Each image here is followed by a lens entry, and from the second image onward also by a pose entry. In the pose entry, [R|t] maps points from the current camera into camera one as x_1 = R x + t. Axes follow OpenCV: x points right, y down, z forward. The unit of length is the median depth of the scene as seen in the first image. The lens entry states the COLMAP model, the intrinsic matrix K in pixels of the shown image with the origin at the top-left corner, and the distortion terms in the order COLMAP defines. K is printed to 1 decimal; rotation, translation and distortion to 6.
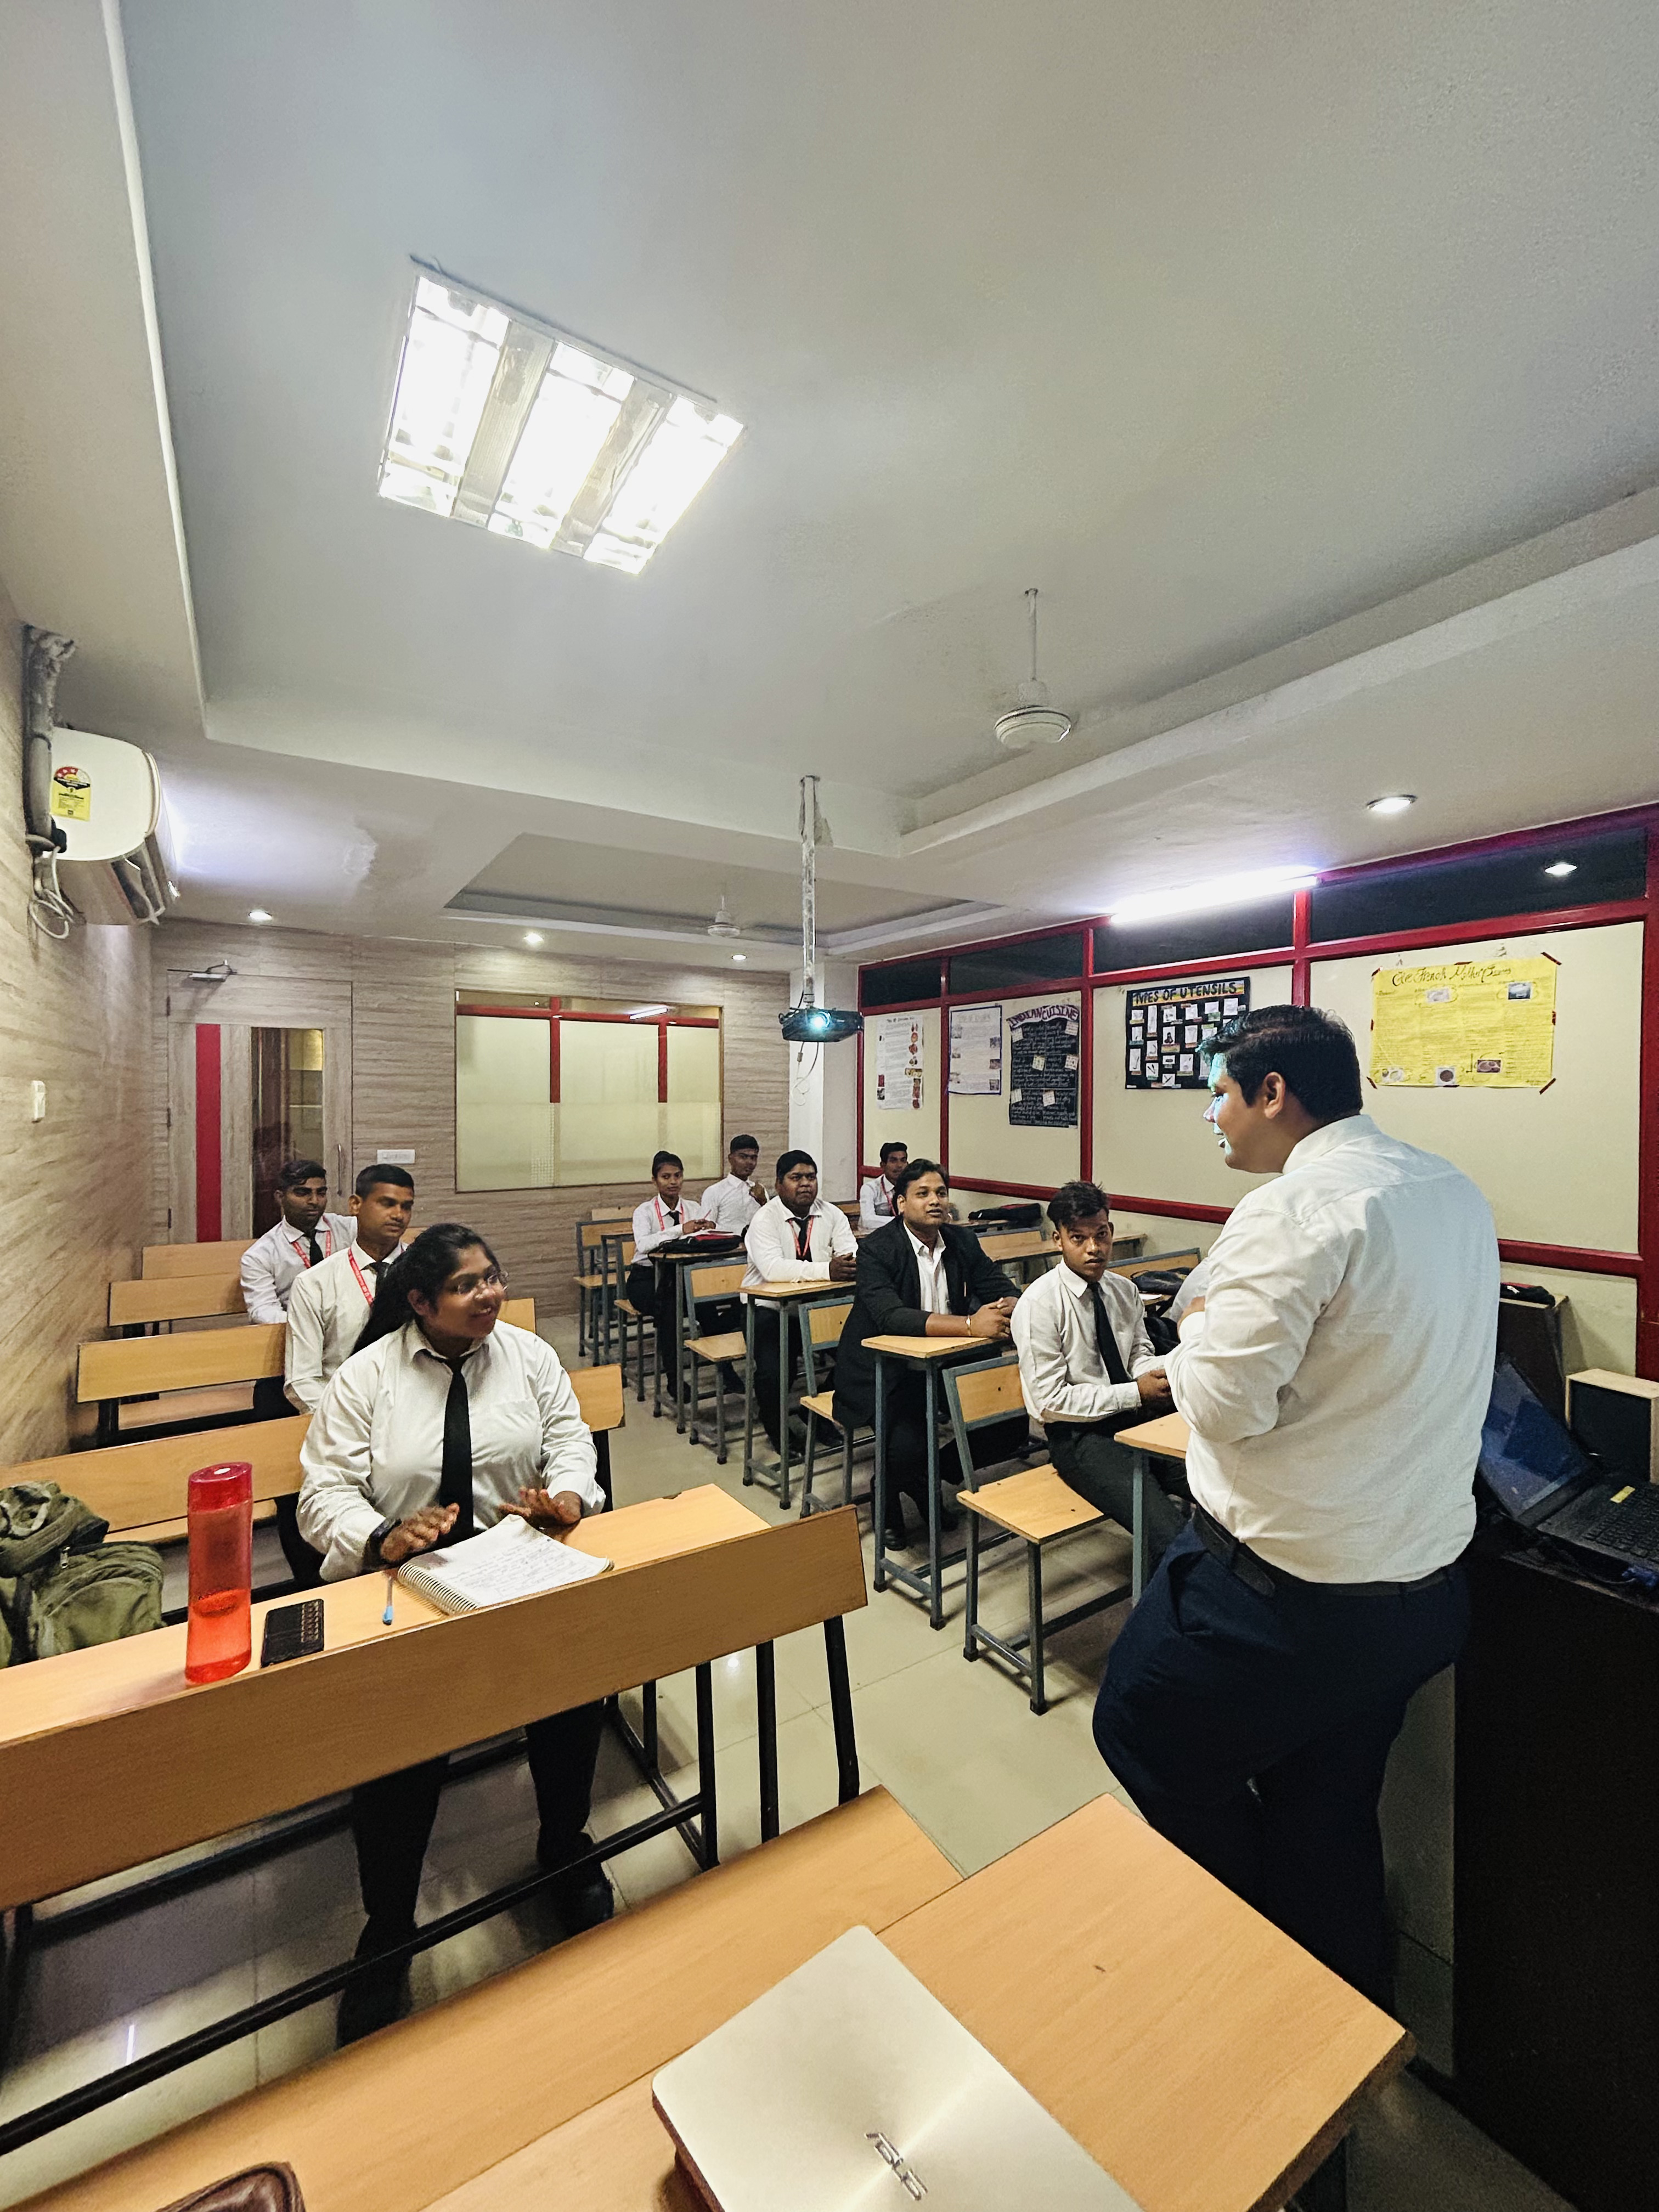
lens RADIAL K [[895.4, 0, 832.3], [0, 895.4, 1101.8], [0, 0, 1]] dist [-0.000272, -0.000006]
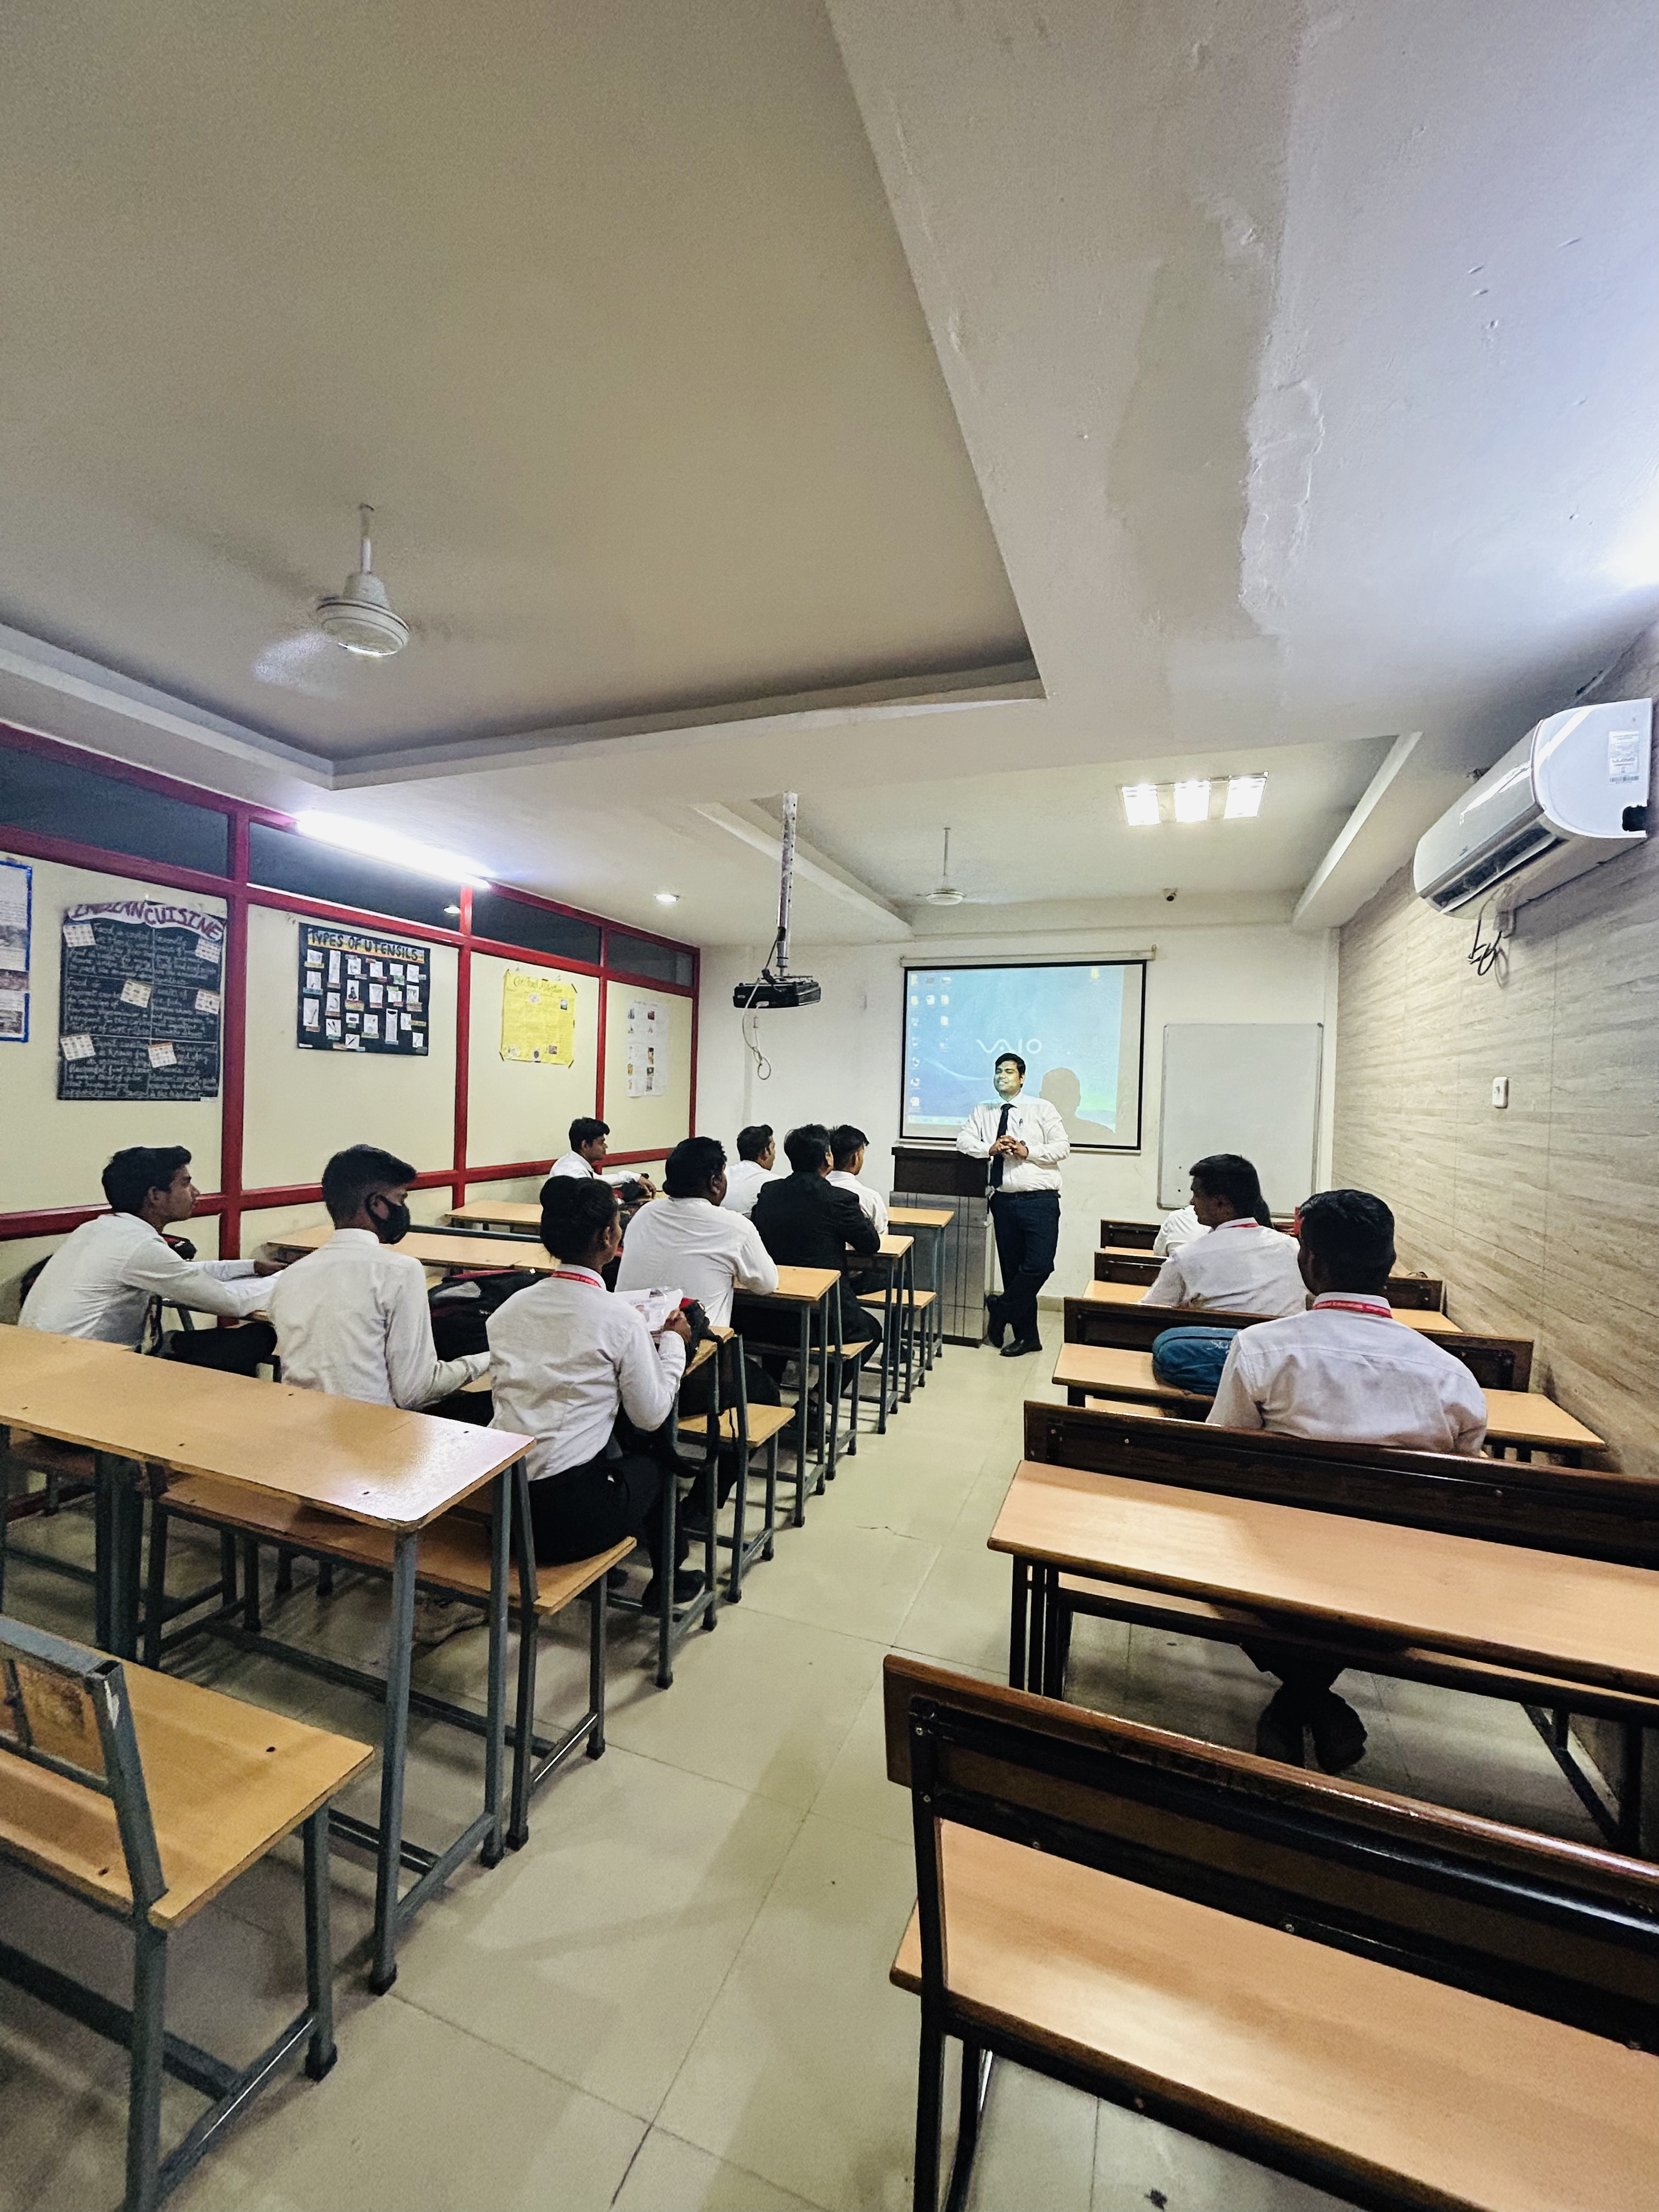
lens RADIAL K [[895.4, 0, 835.7], [0, 895.4, 1103.4], [0, 0, 1]] dist [-0.000272, -0.000006]
pose [[-0.590057, -0.032818, 0.806694, -0.601146], [-0.025912, 0.999429, 0.021706, 0.004623], [-0.806946, -0.008096, -0.590570, 1.123715]]
